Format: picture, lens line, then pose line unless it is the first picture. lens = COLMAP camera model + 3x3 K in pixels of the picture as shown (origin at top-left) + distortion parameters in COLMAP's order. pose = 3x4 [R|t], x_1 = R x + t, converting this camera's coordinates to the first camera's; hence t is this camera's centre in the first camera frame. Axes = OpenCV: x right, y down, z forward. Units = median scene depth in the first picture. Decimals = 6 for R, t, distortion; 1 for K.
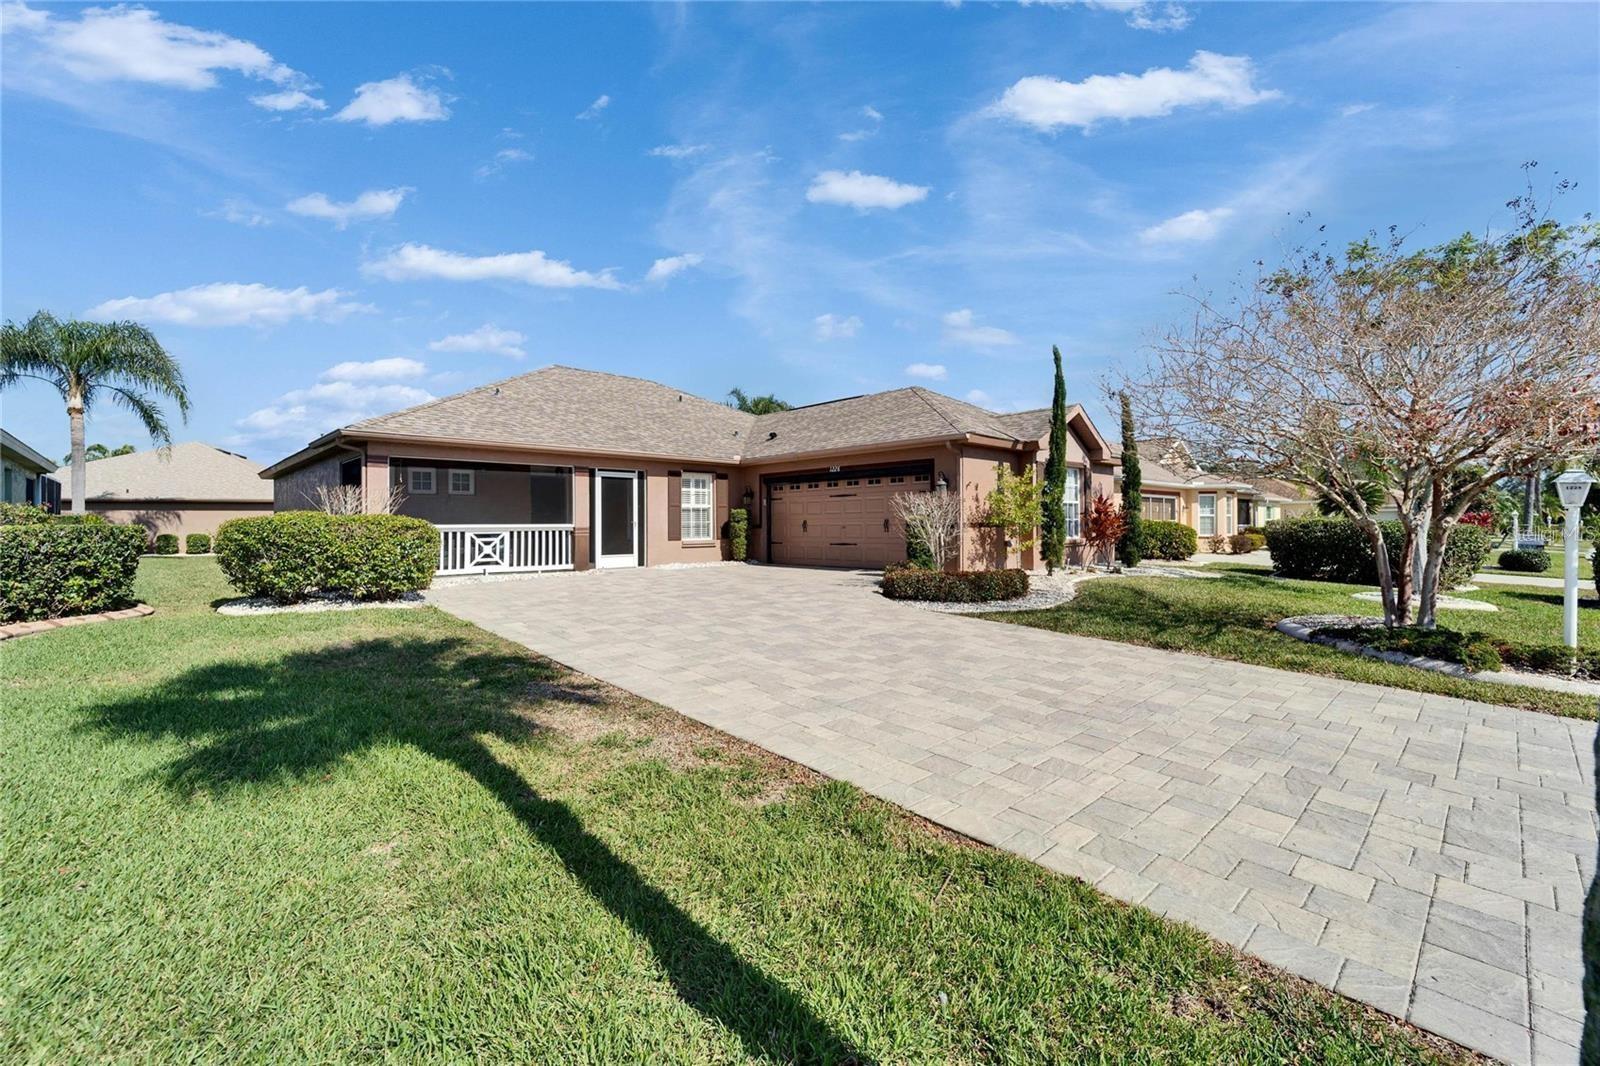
lens RADIAL K [[623.8, 0, 800.0], [0, 623.8, 533.0], [0, 0, 1]] dist [0.000338, 0.000008]
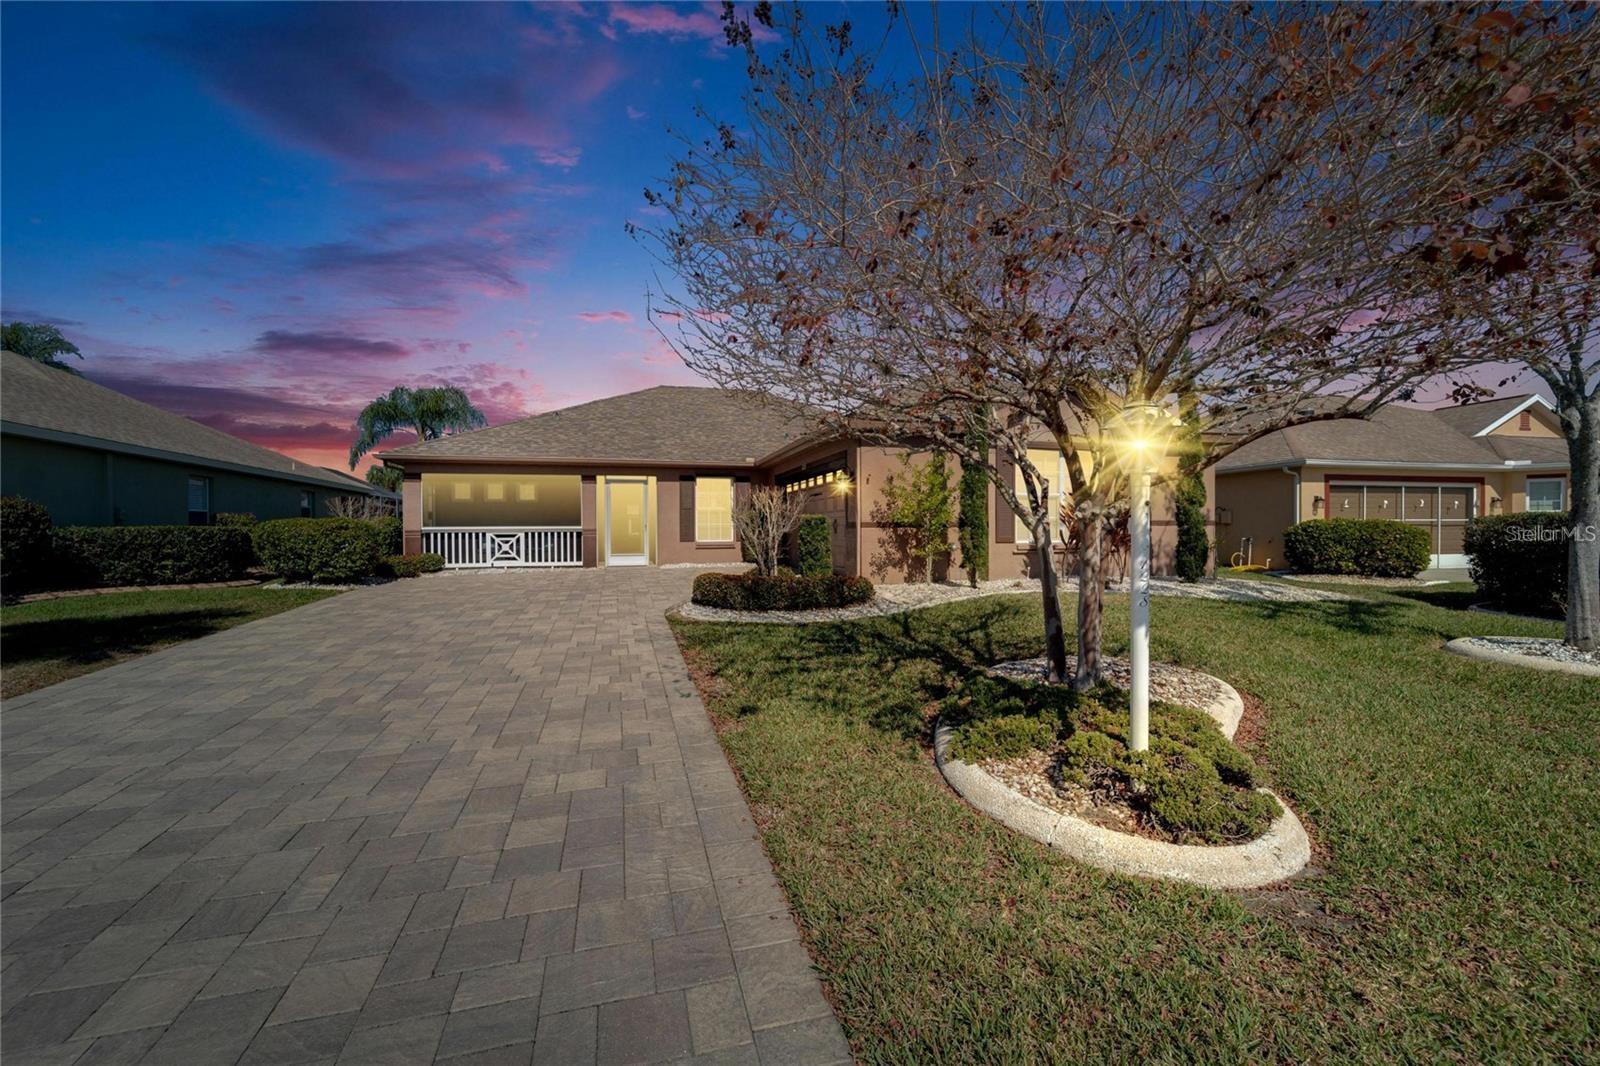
lens RADIAL K [[623.8, 0, 800.0], [0, 623.8, 533.0], [0, 0, 1]] dist [0.000338, 0.000008]
pose [[0.897439, 0.000575, -0.441138, 0.523587], [-0.004402, 0.999961, -0.007652, 0.005584], [0.441116, 0.008809, 0.897407, 0.172544]]
